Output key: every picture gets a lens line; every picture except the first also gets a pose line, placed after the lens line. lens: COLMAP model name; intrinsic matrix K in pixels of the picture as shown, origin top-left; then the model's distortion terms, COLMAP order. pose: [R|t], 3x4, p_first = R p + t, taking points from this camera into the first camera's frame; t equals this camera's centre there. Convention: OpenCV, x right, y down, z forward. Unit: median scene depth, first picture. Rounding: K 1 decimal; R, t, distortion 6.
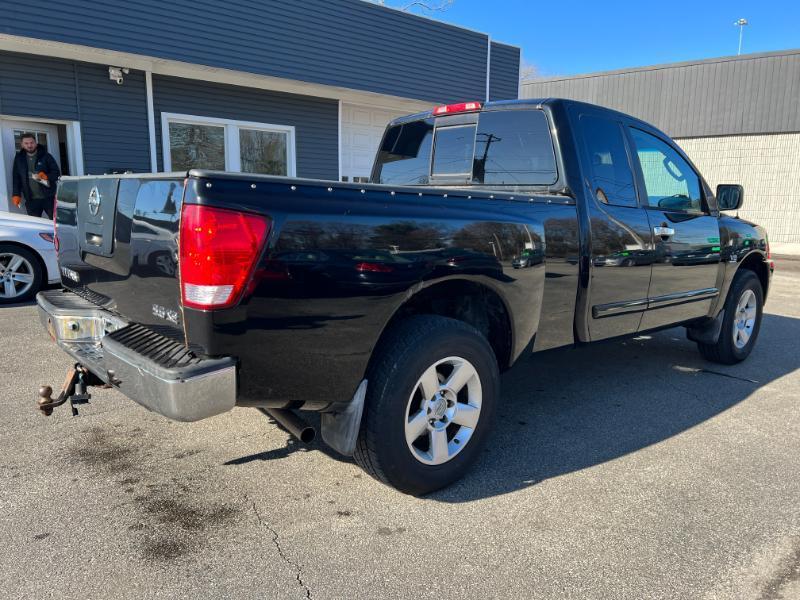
lens RADIAL K [[612.6, 0, 395.0], [0, 612.6, 303.2], [0, 0, 1]] dist [0.045299, -0.054735]
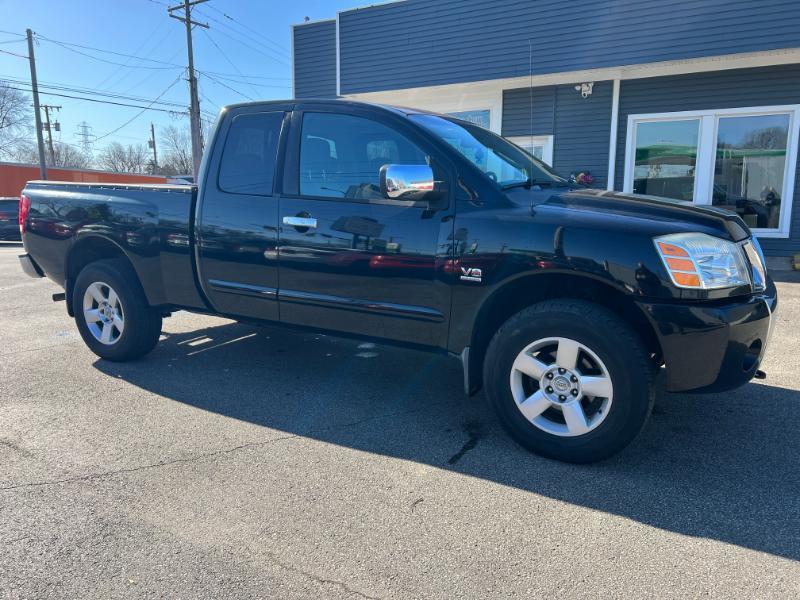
lens RADIAL K [[610.8, 0, 390.4], [0, 610.8, 292.6], [0, 0, 1]] dist [0.024189, -0.002016]
pose [[0.294766, 0.135068, -0.945975, 1.654219], [-0.155225, 0.983579, 0.092069, -0.143337], [0.942878, 0.119700, 0.310892, 1.026755]]
